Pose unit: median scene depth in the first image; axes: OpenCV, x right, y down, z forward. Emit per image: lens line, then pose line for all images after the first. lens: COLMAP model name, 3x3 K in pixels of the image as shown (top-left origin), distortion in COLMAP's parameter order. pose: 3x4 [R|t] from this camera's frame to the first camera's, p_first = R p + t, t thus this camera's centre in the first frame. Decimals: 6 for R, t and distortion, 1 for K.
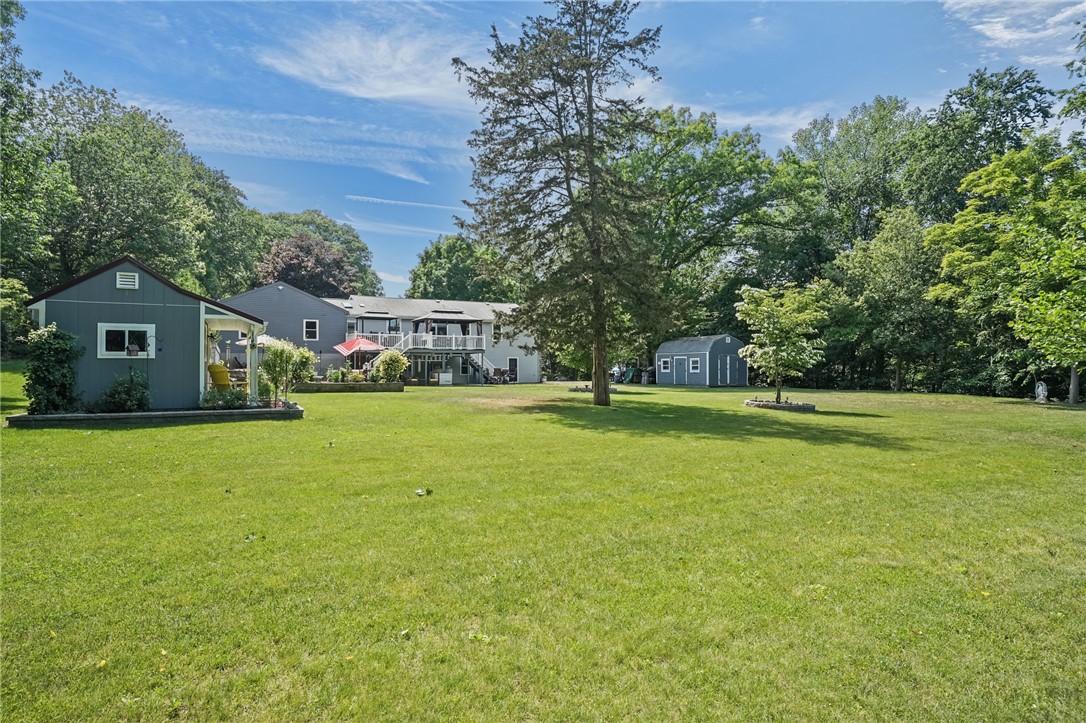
lens RADIAL K [[584.1, 0, 536.2], [0, 584.1, 382.3], [0, 0, 1]] dist [-0.053461, 0.032843]
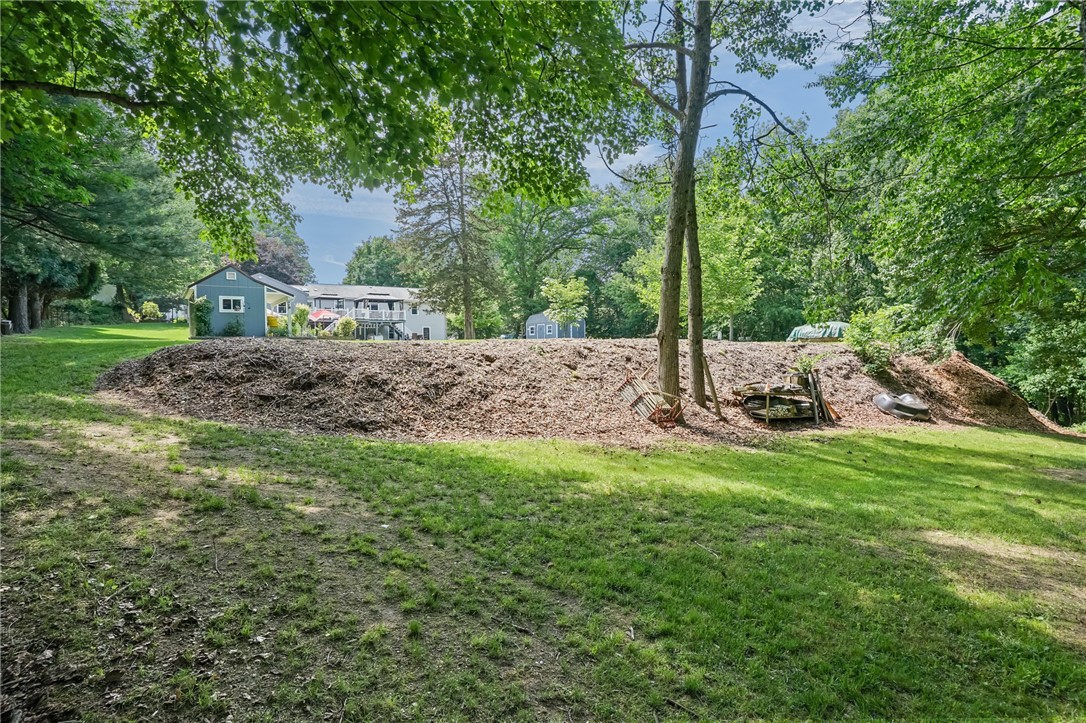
lens RADIAL K [[537.0, 0, 543.0], [0, 537.0, 361.5], [0, 0, 1]] dist [-0.087239, 0.044823]
pose [[0.987036, -0.019556, 0.159304, 0.035640], [0.019827, 0.999803, -0.000107, 0.053253], [-0.159271, 0.003264, 0.987230, -0.358132]]
